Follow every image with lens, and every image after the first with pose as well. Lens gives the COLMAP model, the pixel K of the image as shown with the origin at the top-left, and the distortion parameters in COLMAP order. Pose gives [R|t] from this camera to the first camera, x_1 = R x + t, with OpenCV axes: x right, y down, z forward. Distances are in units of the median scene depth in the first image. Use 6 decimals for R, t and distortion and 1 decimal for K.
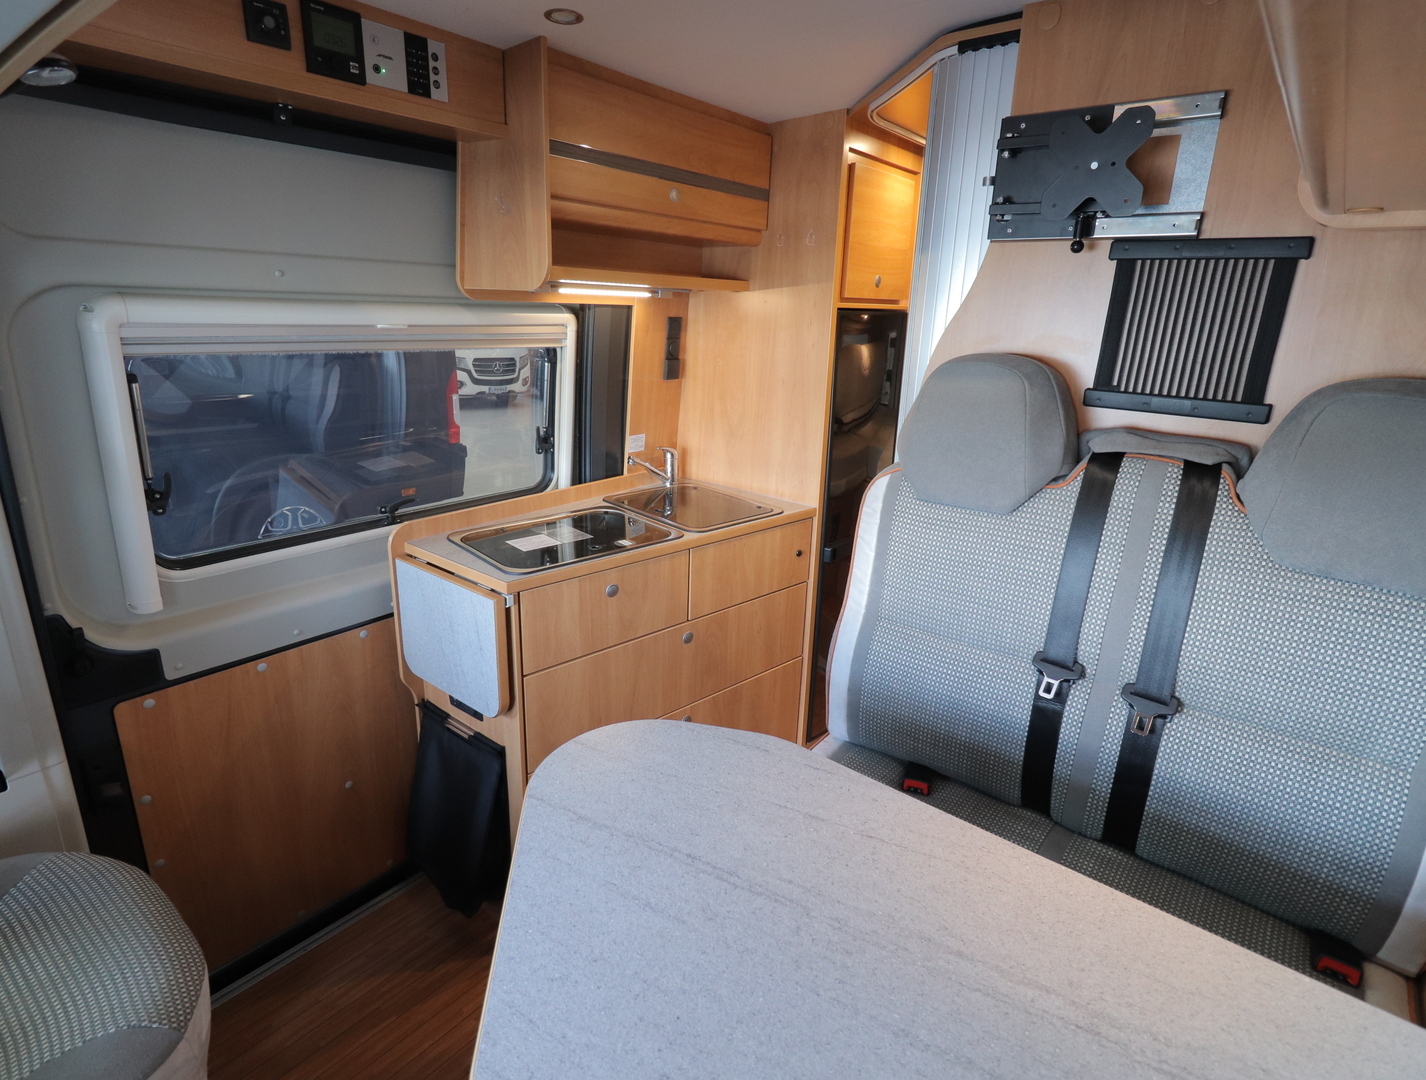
lens RADIAL K [[743.5, 0, 713.0], [0, 743.5, 540.0], [0, 0, 1]] dist [-0.005074, 0.001827]
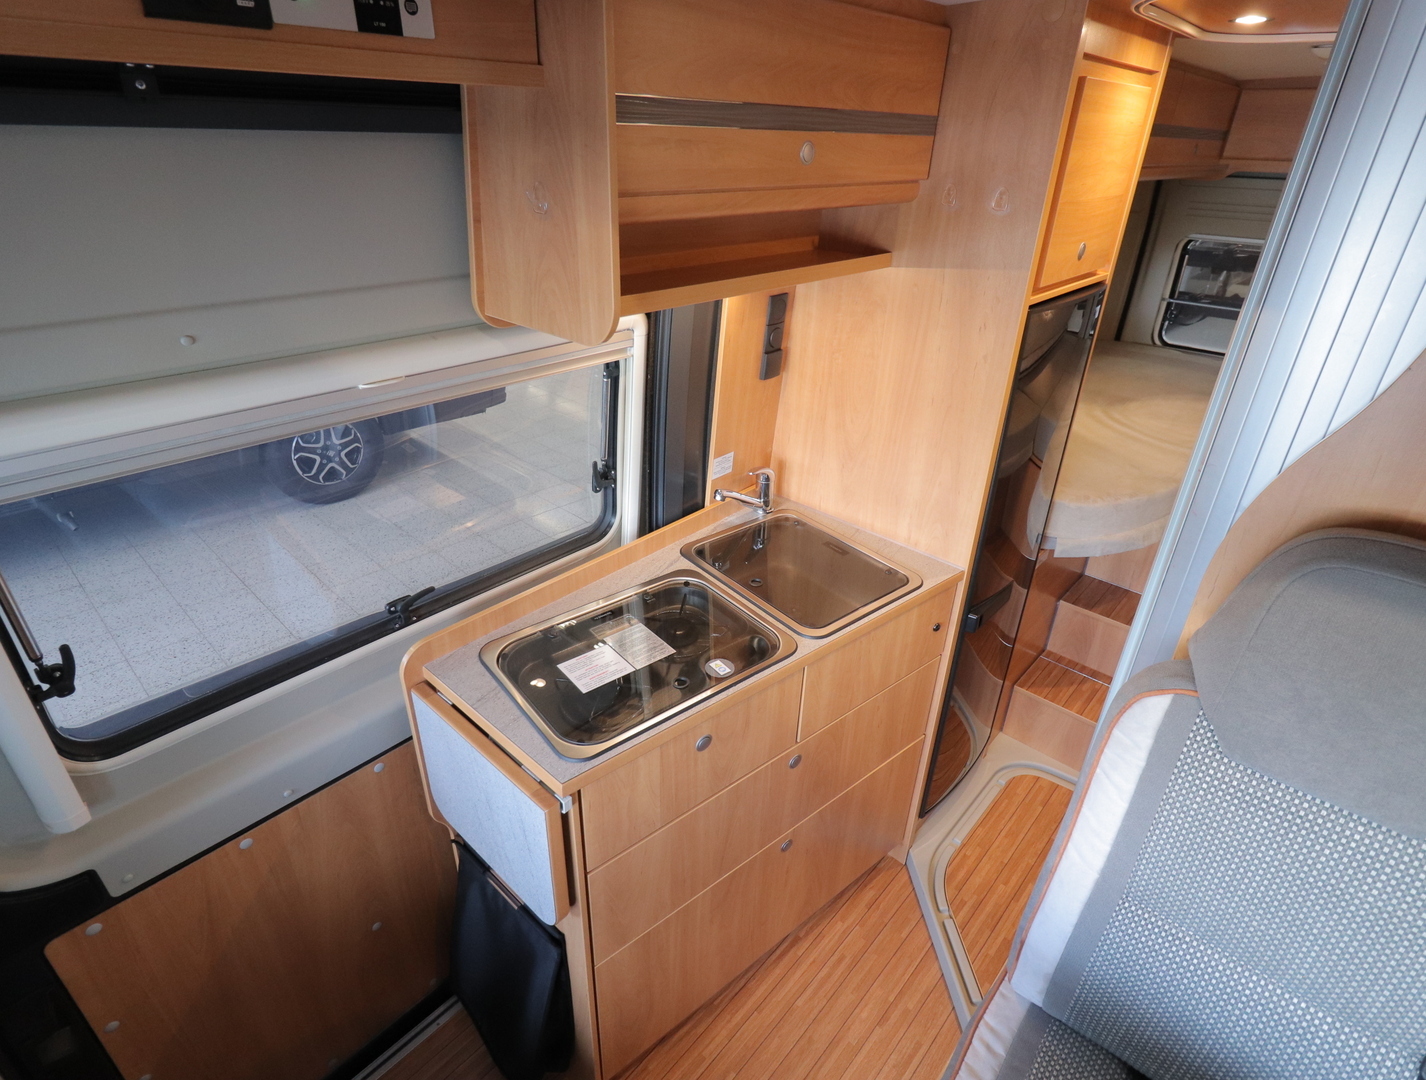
lens RADIAL K [[743.5, 0, 713.0], [0, 743.5, 540.0], [0, 0, 1]] dist [-0.005074, 0.001827]
pose [[0.998012, 0.023394, -0.058518, -0.076669], [-0.011906, 0.981818, 0.189453, -0.230692], [0.061886, -0.188380, 0.980144, 0.280582]]
